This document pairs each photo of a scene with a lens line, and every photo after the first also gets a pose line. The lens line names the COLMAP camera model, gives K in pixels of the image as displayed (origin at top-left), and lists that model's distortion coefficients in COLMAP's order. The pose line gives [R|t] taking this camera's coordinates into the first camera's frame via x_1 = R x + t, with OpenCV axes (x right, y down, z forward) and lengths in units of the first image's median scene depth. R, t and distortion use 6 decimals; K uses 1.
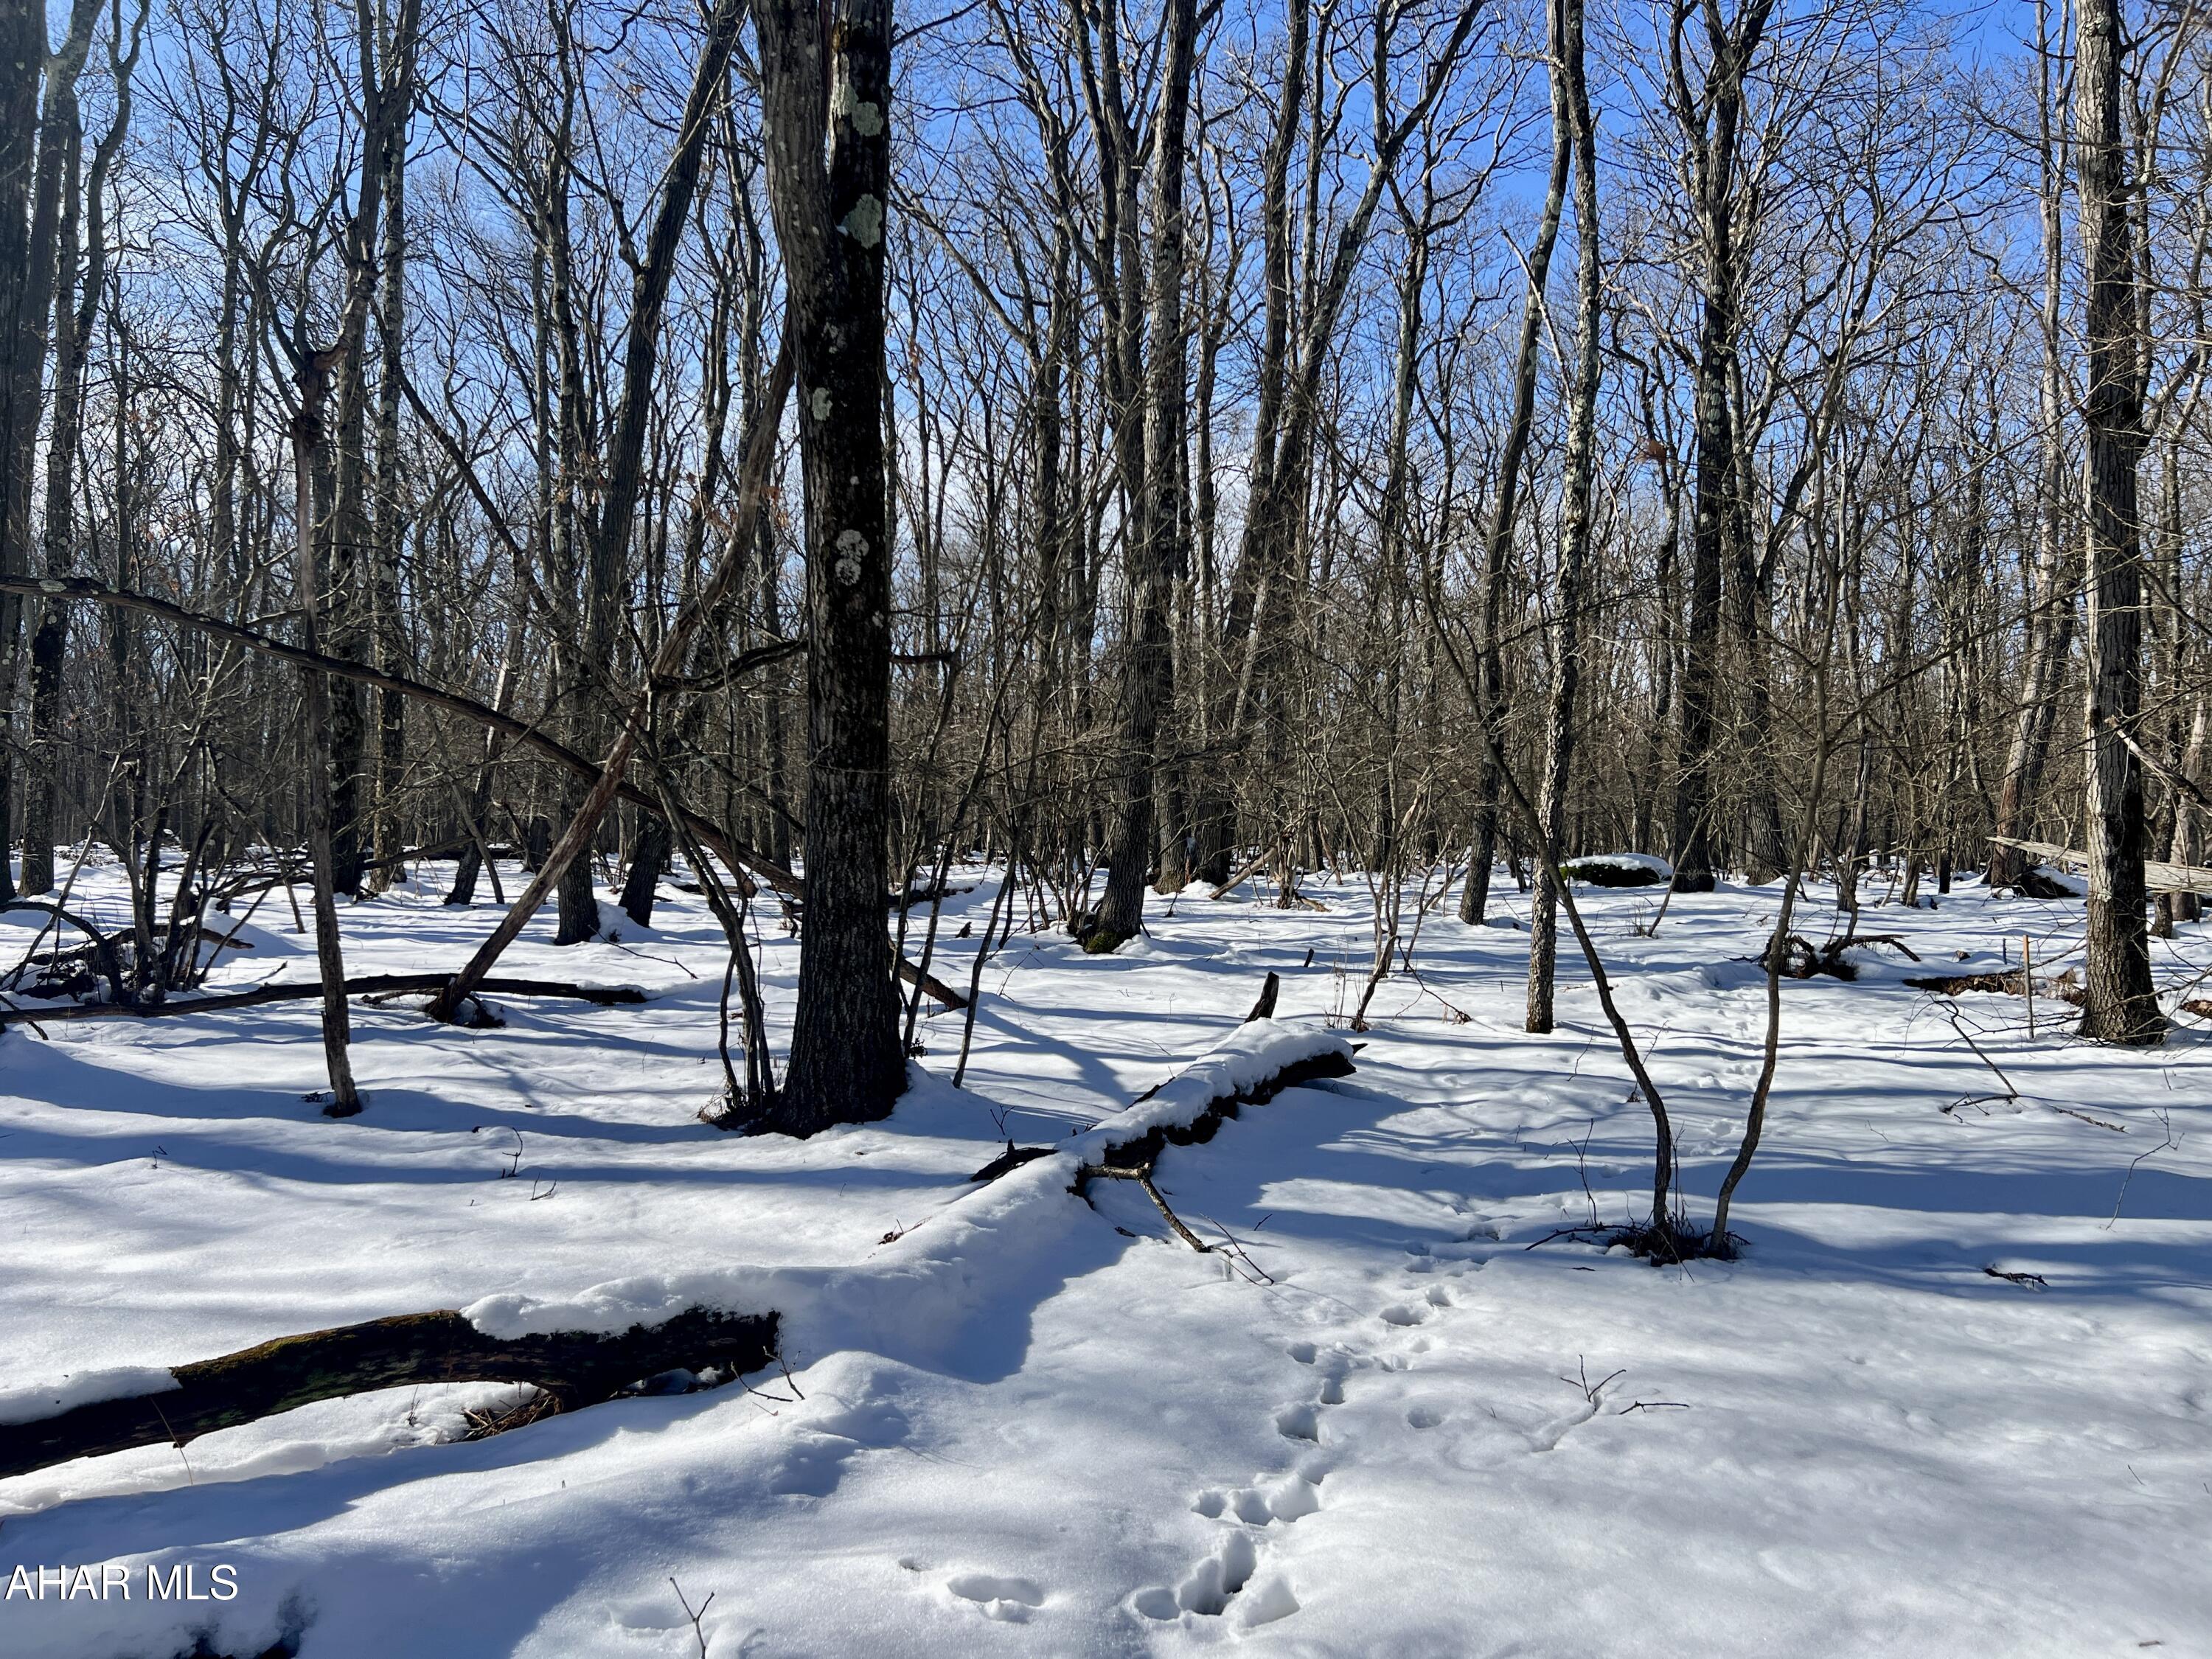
lens RADIAL K [[1647.0, 0, 1105.2], [0, 1647.0, 817.3], [0, 0, 1]] dist [0.051709, -0.052686]
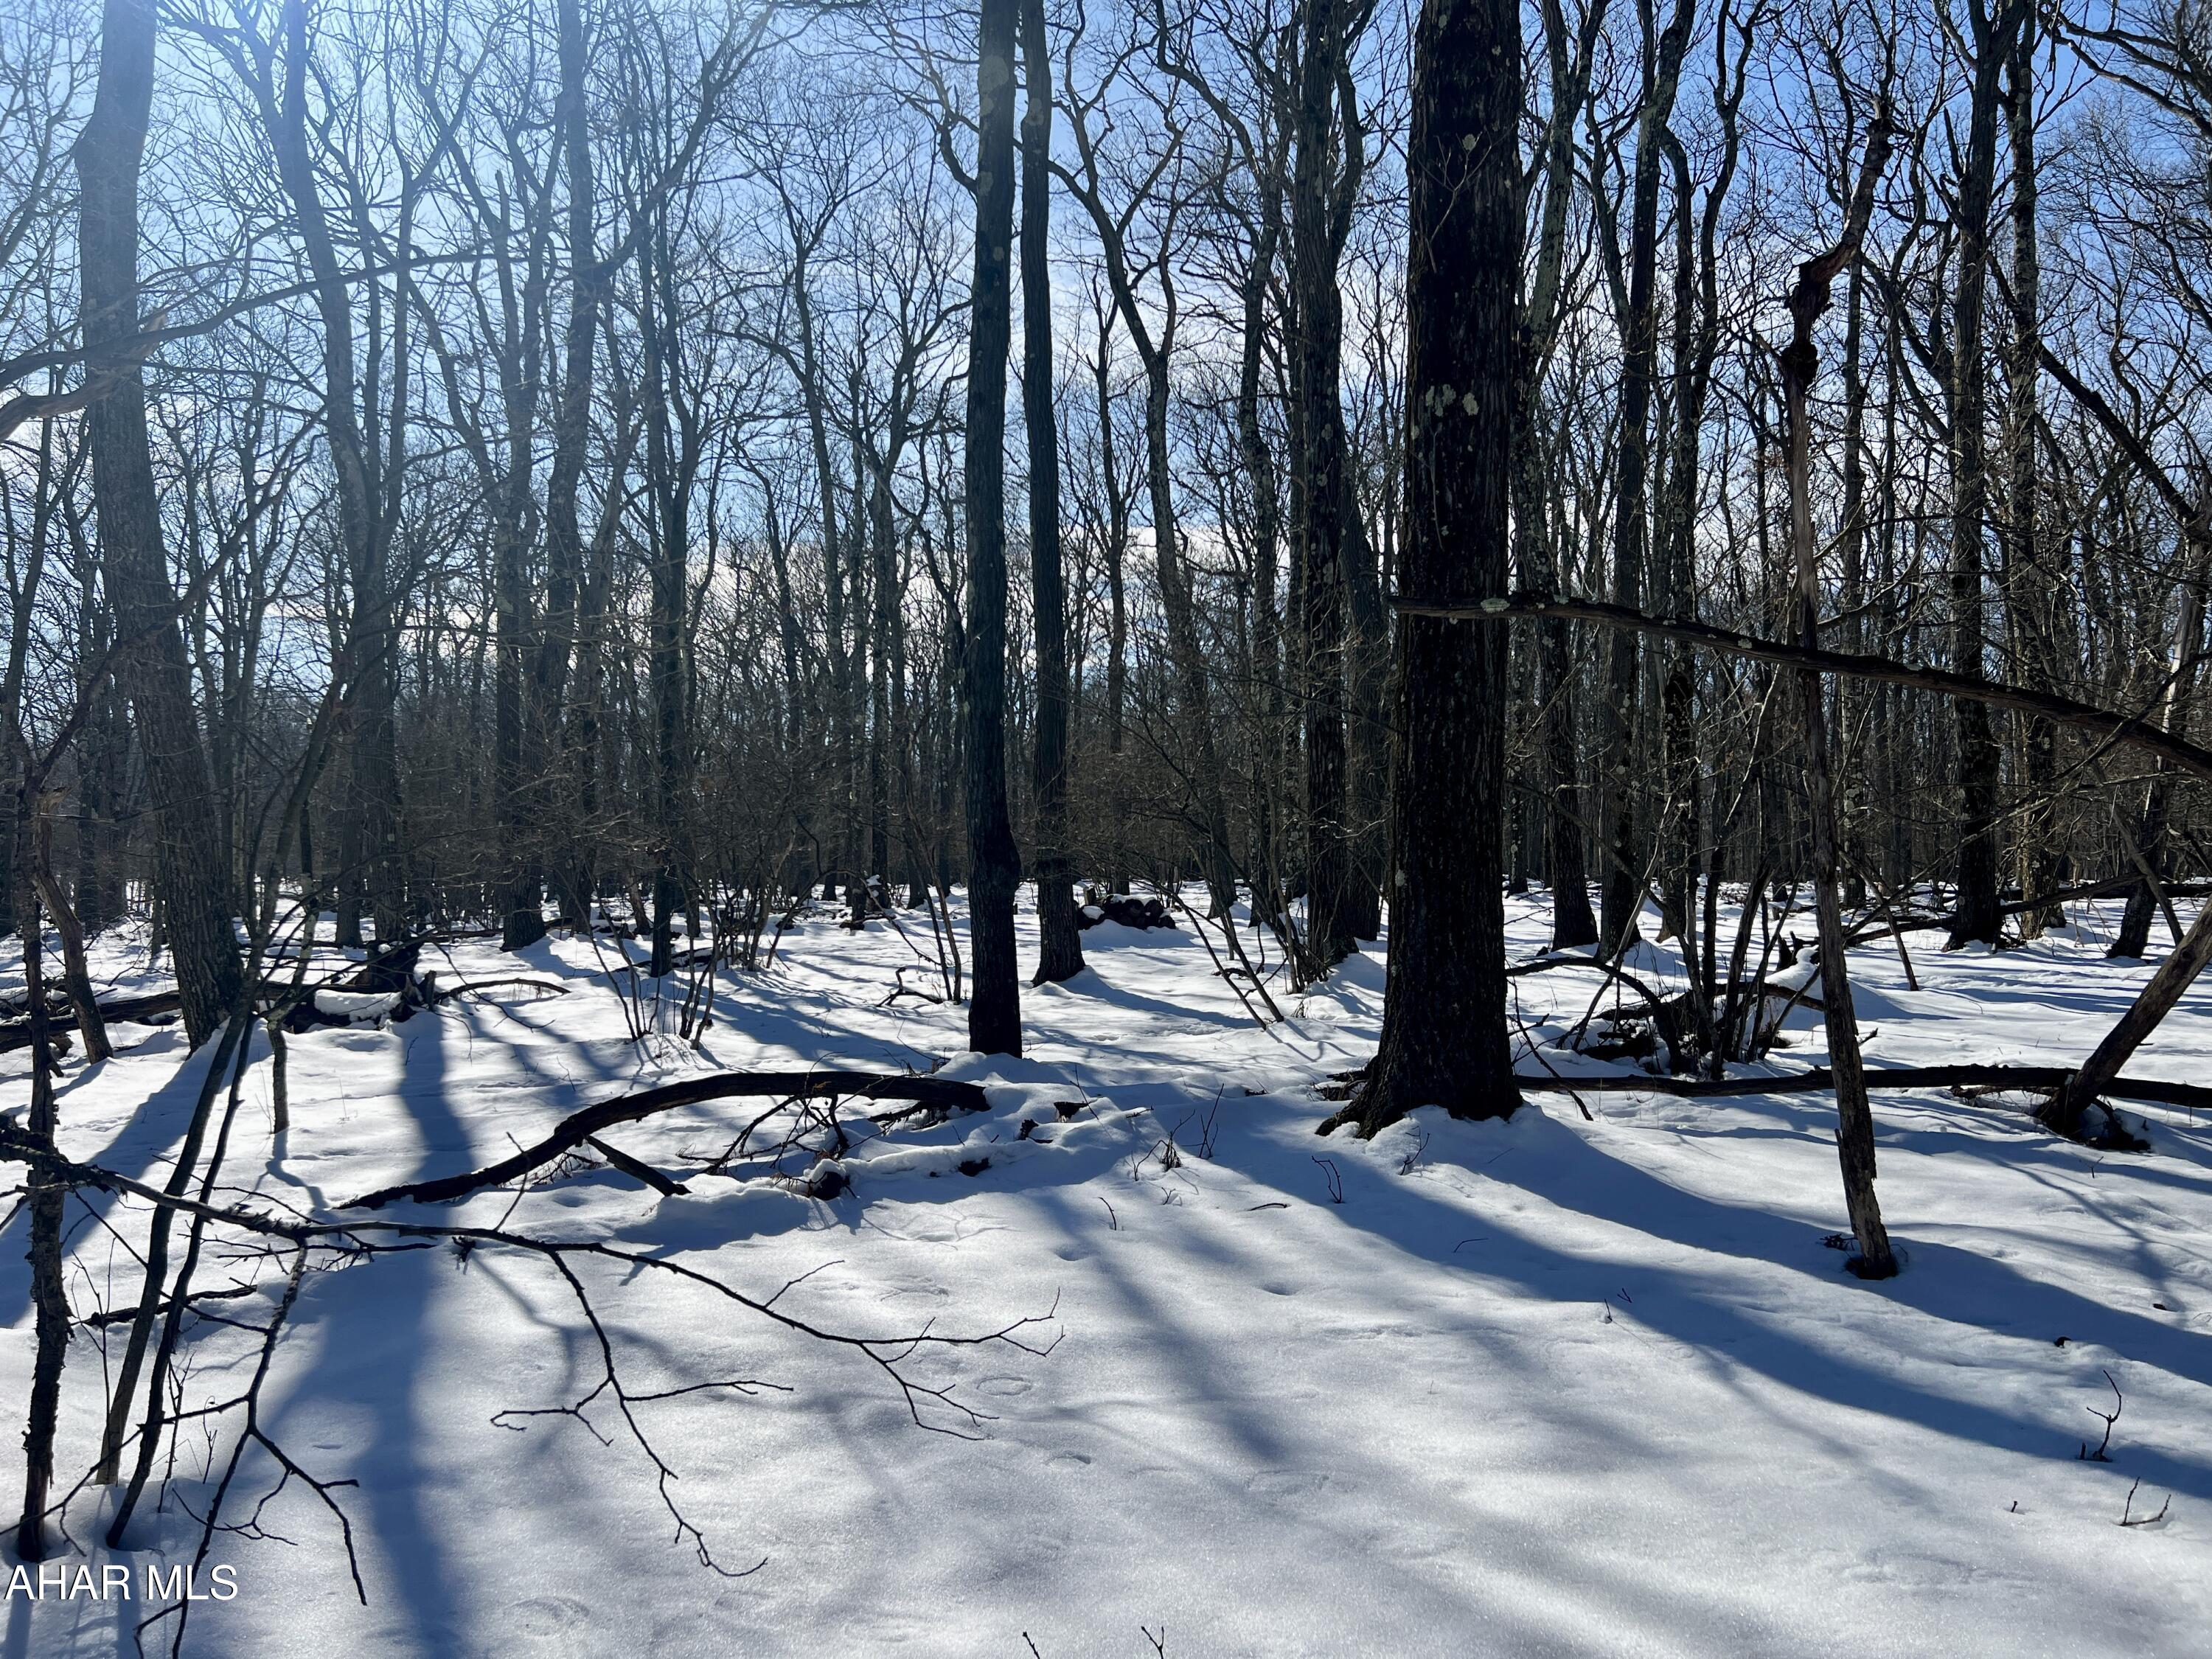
lens RADIAL K [[1647.0, 0, 1101.8], [0, 1647.0, 817.3], [0, 0, 1]] dist [0.051709, -0.052686]
pose [[0.589121, -0.040332, -0.807038, -0.027380], [0.024757, 0.999186, -0.031863, -0.002914], [0.807665, -0.001208, 0.589640, 0.133352]]
